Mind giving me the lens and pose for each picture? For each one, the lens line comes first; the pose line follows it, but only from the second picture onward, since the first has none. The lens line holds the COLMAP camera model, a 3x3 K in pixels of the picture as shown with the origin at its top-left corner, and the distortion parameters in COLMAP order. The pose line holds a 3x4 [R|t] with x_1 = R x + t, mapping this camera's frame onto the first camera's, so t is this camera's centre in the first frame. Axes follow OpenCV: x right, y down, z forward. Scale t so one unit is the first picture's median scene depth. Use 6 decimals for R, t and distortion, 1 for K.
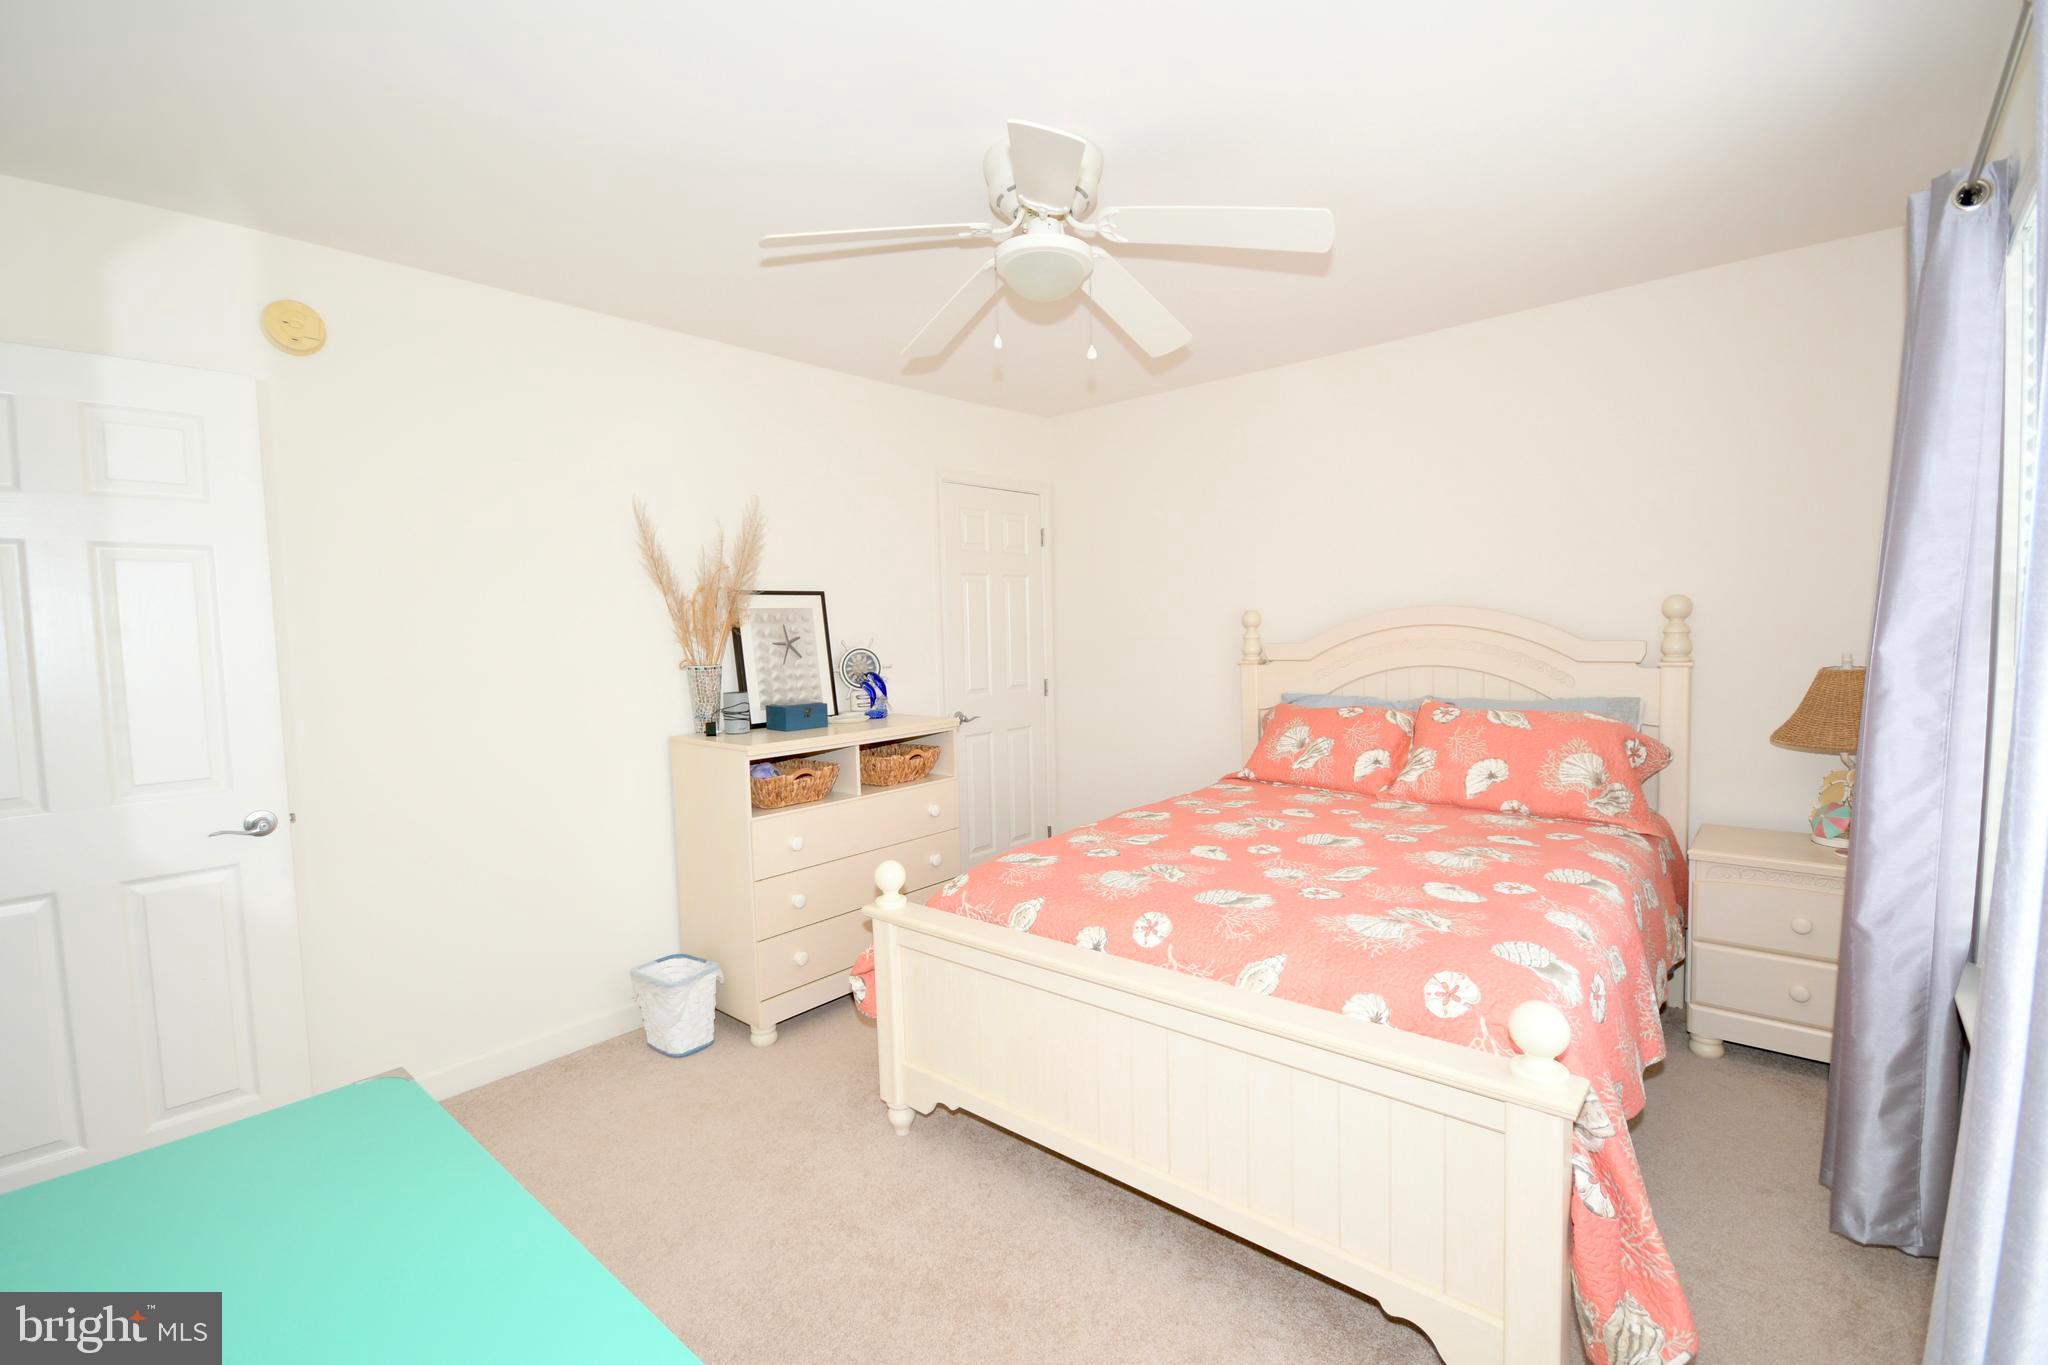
lens RADIAL K [[900.1, 0, 1024.0], [0, 900.1, 682.5], [0, 0, 1]] dist [0.012684, -0.000197]
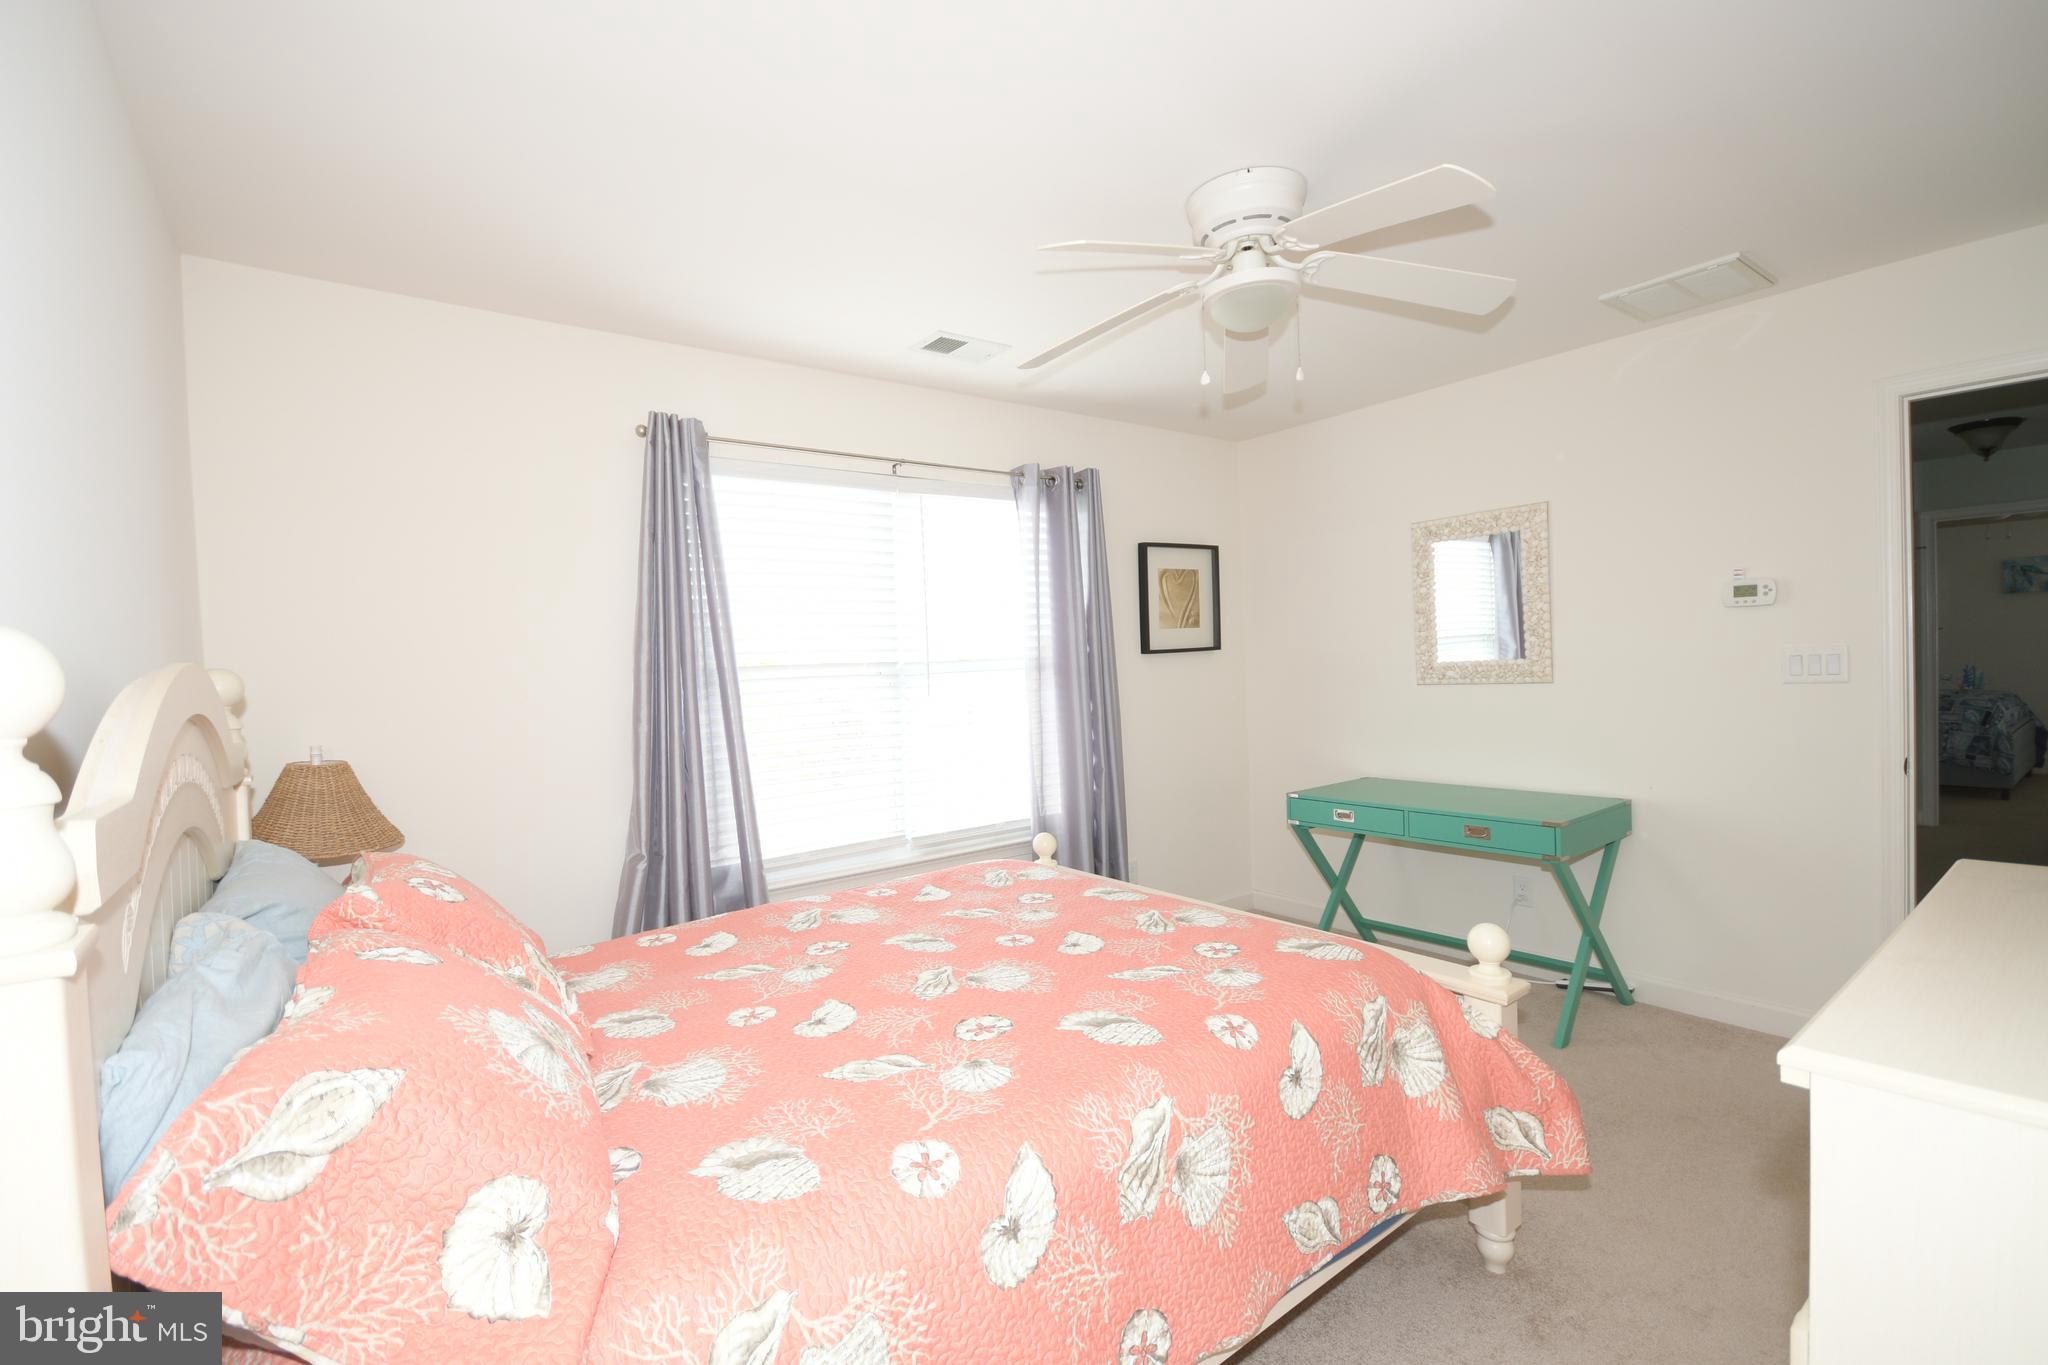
lens RADIAL K [[900.1, 0, 1024.0], [0, 900.1, 682.5], [0, 0, 1]] dist [0.012684, -0.000197]
pose [[-0.978149, 0.068283, 0.196374, -0.102267], [0.084763, 0.993439, 0.076773, -0.116208], [-0.189843, 0.091740, -0.977519, 1.831483]]
